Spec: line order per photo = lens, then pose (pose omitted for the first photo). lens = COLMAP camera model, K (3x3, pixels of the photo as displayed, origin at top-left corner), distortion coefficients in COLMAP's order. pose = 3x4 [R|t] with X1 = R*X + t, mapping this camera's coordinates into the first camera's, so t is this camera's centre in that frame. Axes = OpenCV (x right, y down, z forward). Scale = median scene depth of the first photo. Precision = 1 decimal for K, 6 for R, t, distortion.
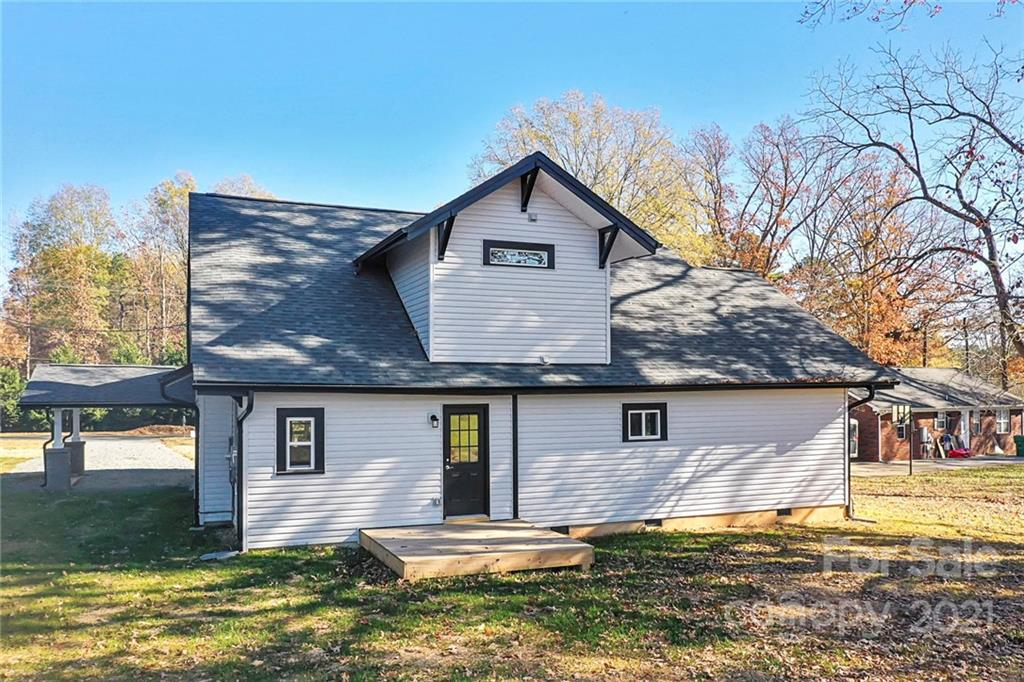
lens RADIAL K [[835.9, 0, 509.3], [0, 835.9, 423.3], [0, 0, 1]] dist [-0.008055, -0.002606]
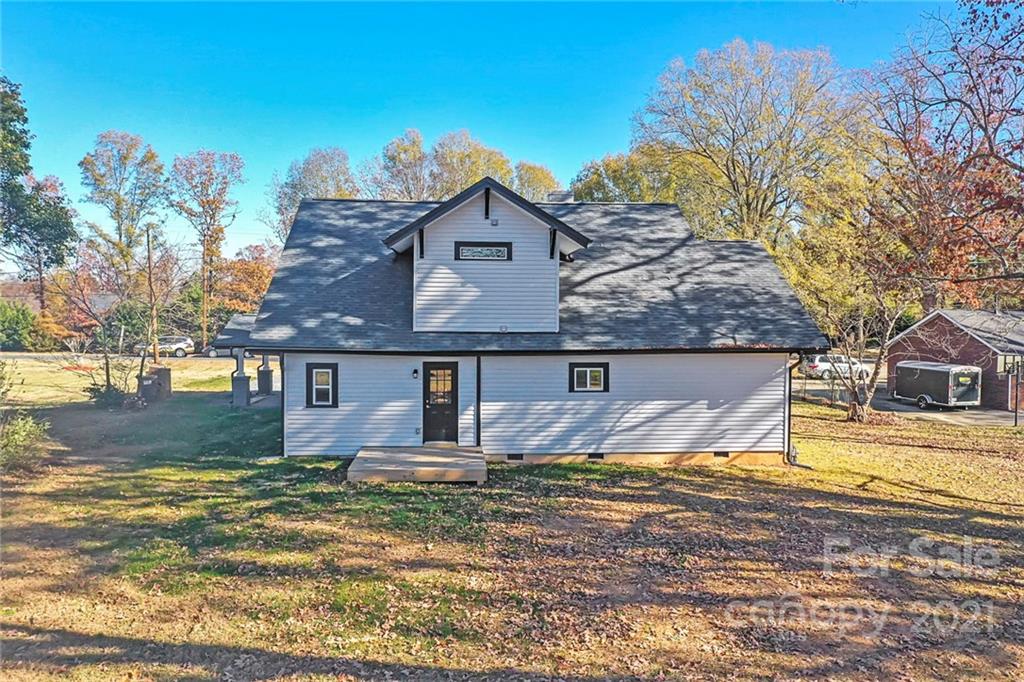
lens RADIAL K [[818.1, 0, 510.6], [0, 818.1, 391.9], [0, 0, 1]] dist [0.000752, -0.001498]
pose [[0.950103, 0.041073, -0.309221, 0.469139], [-0.022400, 0.997718, 0.063697, -0.060531], [0.311132, -0.053592, 0.948855, -0.246297]]
